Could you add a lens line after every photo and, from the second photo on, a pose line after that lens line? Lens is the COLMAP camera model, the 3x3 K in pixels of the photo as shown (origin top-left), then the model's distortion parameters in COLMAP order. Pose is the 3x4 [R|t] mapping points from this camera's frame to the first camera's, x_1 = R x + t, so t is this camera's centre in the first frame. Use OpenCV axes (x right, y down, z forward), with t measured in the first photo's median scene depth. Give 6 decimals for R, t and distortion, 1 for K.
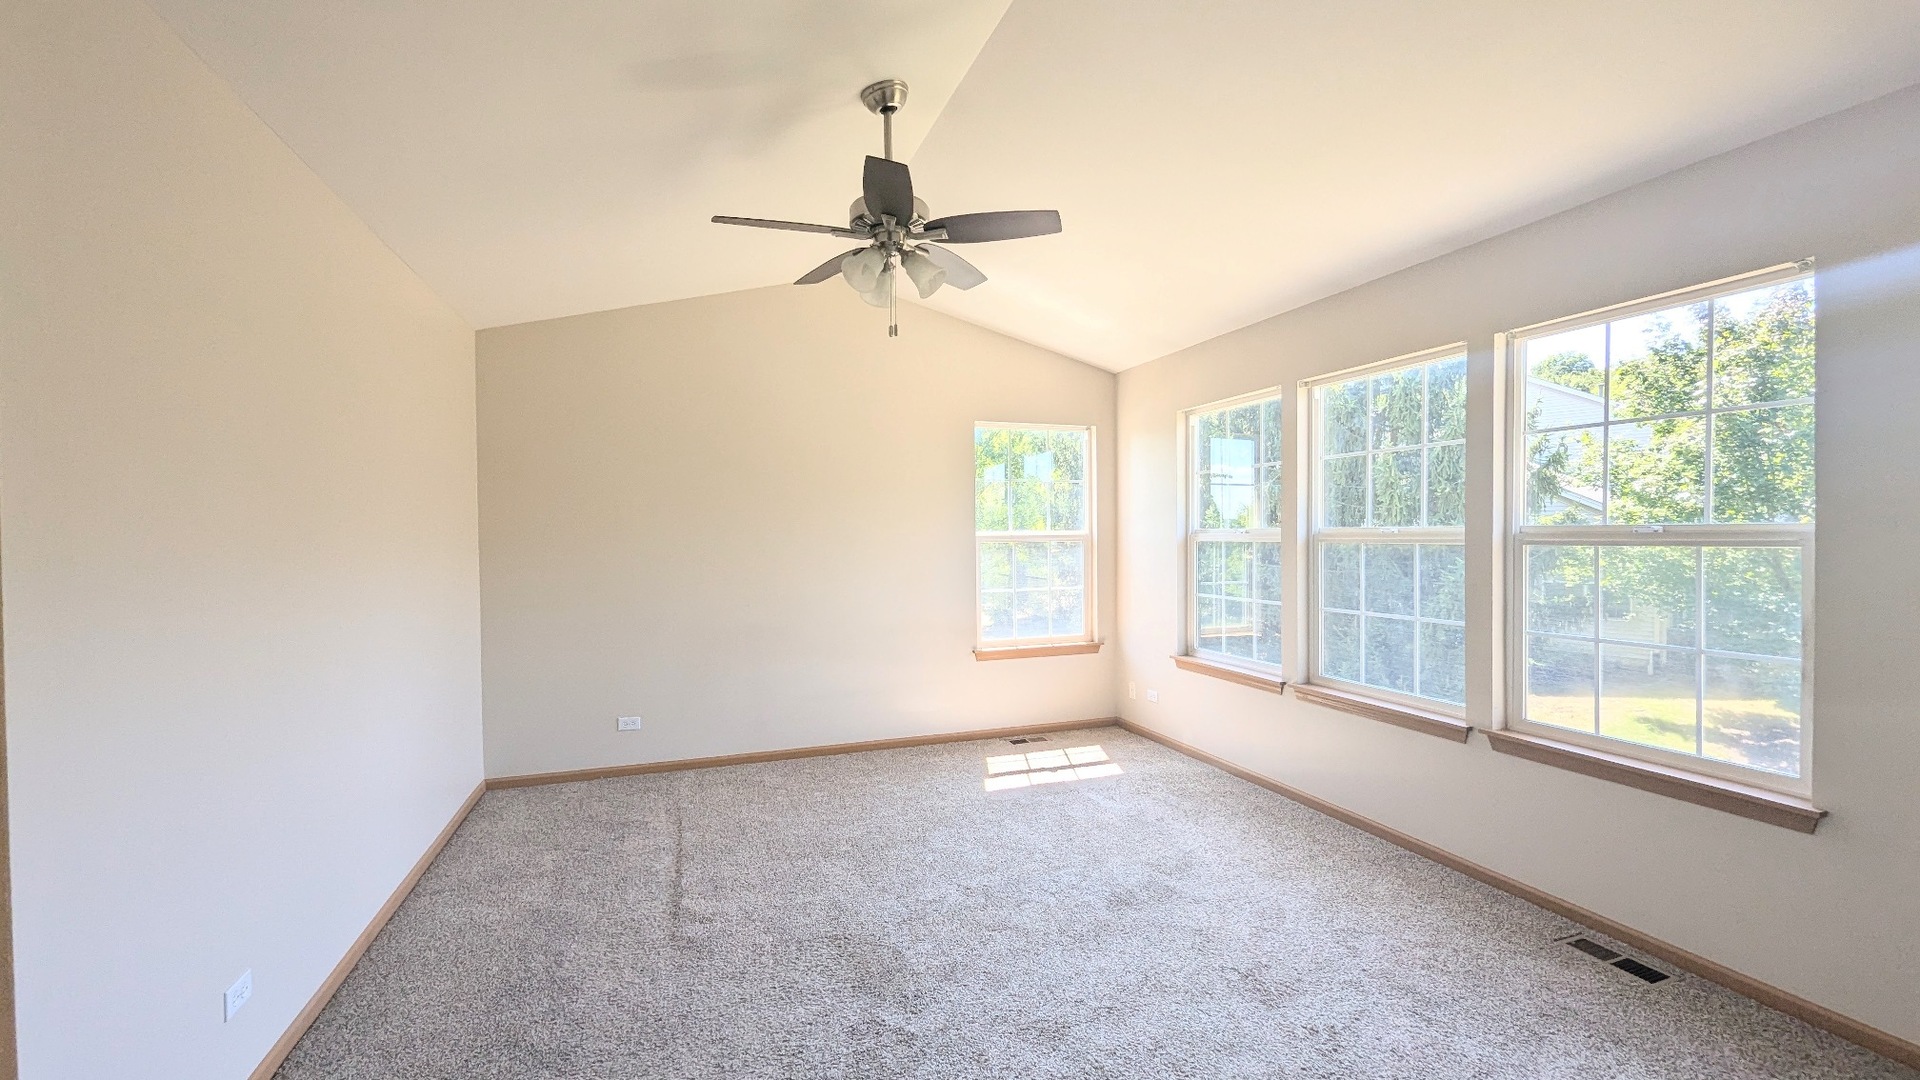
lens RADIAL K [[786.6, 0, 959.4], [0, 786.6, 546.8], [0, 0, 1]] dist [0.004199, 0.000950]
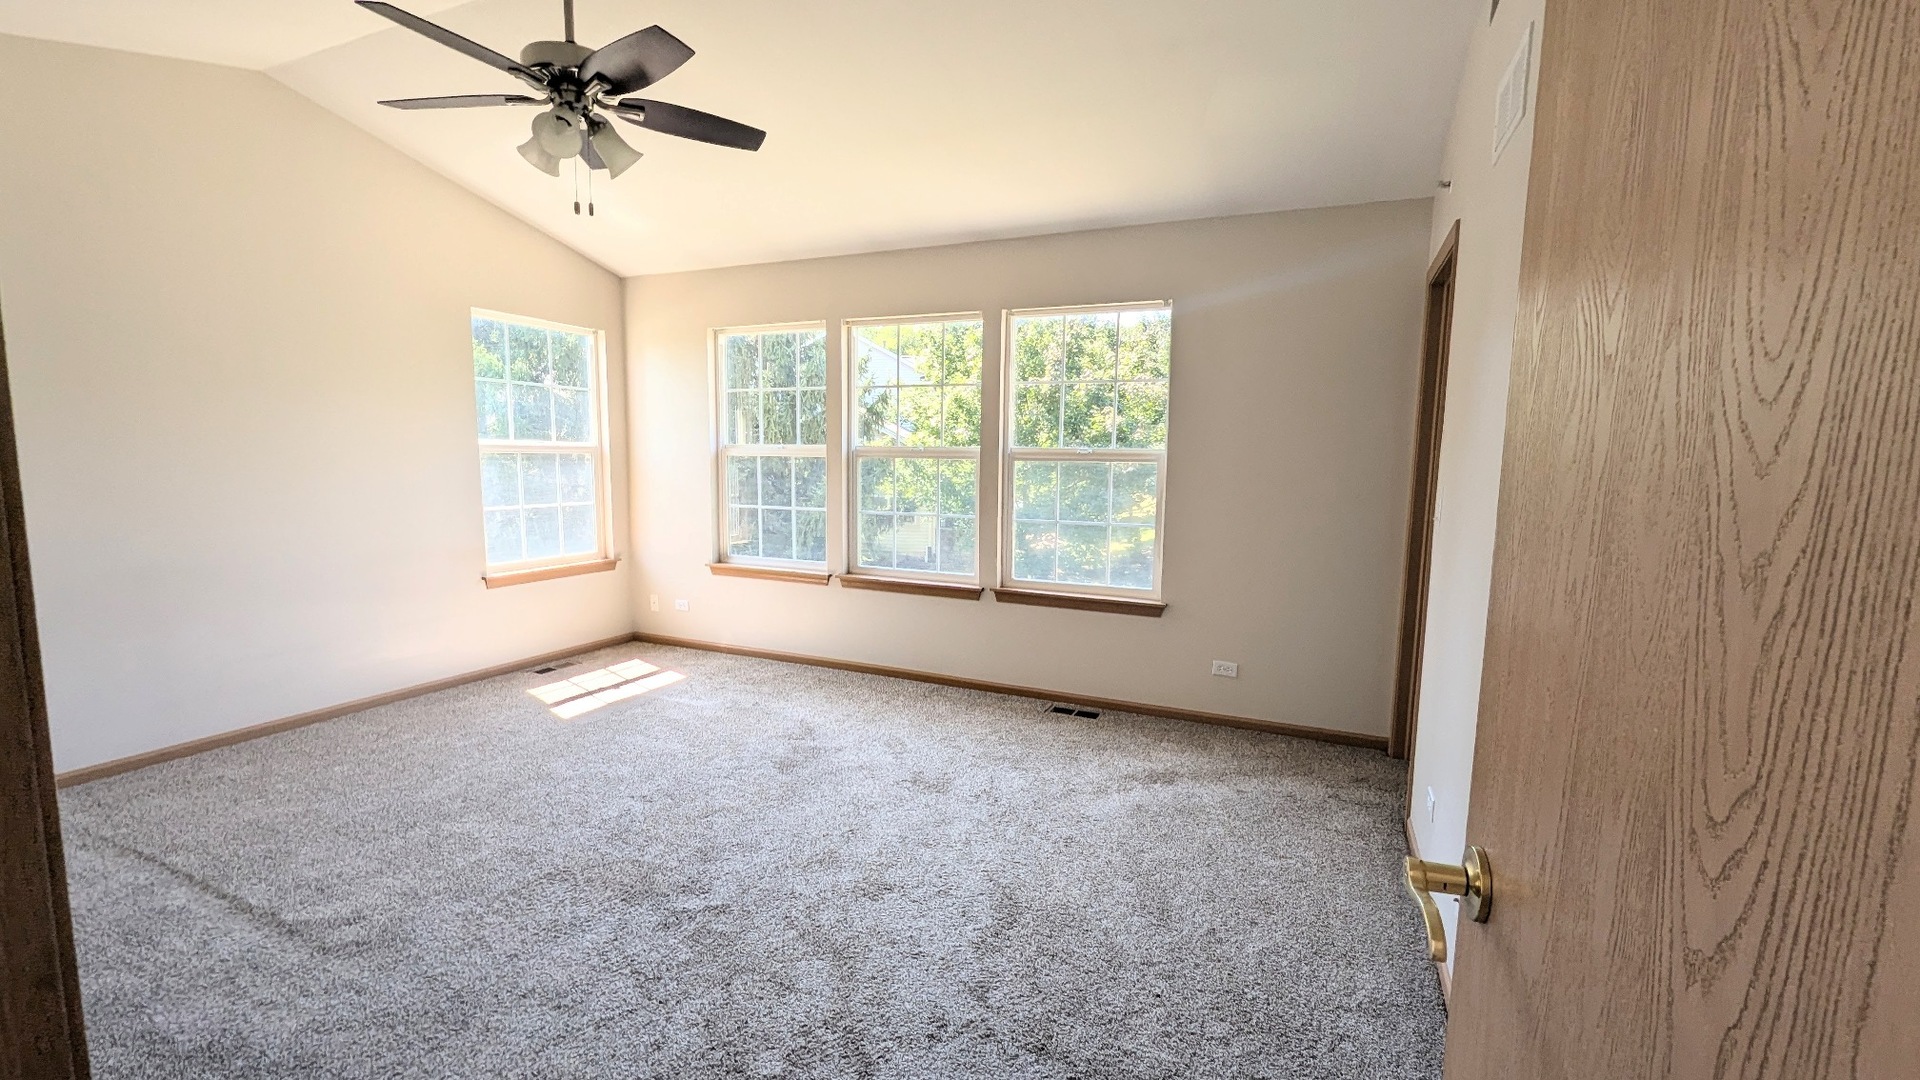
lens RADIAL K [[786.6, 0, 962.6], [0, 786.6, 540.6], [0, 0, 1]] dist [0.004199, 0.000950]
pose [[0.705121, -0.057461, 0.706755, -0.260048], [-0.009025, 0.995903, 0.089973, 0.010522], [-0.709029, -0.069820, 0.701714, 0.021425]]
